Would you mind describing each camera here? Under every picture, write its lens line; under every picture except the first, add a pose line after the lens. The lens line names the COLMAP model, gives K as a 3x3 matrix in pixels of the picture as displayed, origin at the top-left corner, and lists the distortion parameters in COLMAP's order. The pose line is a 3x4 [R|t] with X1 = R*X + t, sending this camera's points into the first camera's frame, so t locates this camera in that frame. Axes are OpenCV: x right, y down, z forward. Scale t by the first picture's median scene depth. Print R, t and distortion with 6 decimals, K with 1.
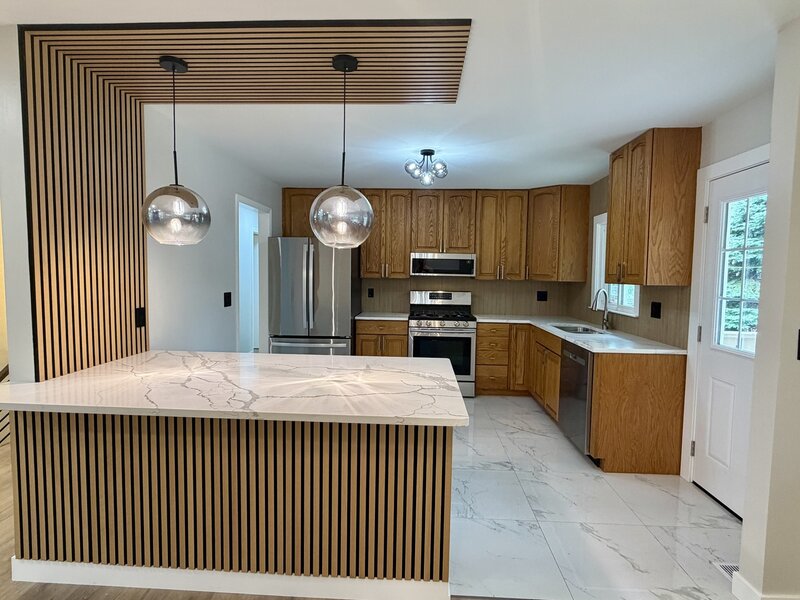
lens RADIAL K [[414.1, 0, 403.8], [0, 414.1, 301.5], [0, 0, 1]] dist [0.004083, -0.001462]
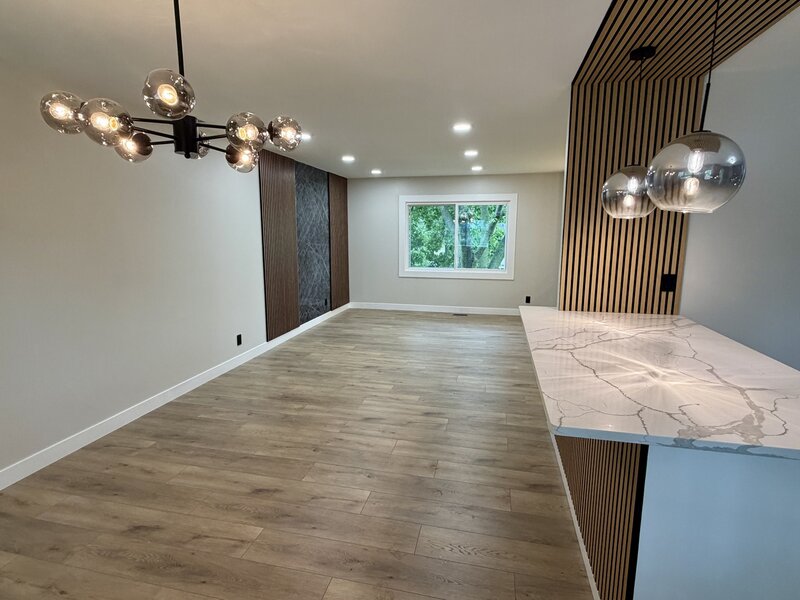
lens RADIAL K [[414.1, 0, 402.0], [0, 414.1, 297.0], [0, 0, 1]] dist [0.004083, -0.001462]
pose [[-0.188658, 0.138614, -0.972211, 0.851760], [-0.071366, 0.985436, 0.154348, -0.066128], [0.979446, 0.098502, -0.176018, 0.717010]]
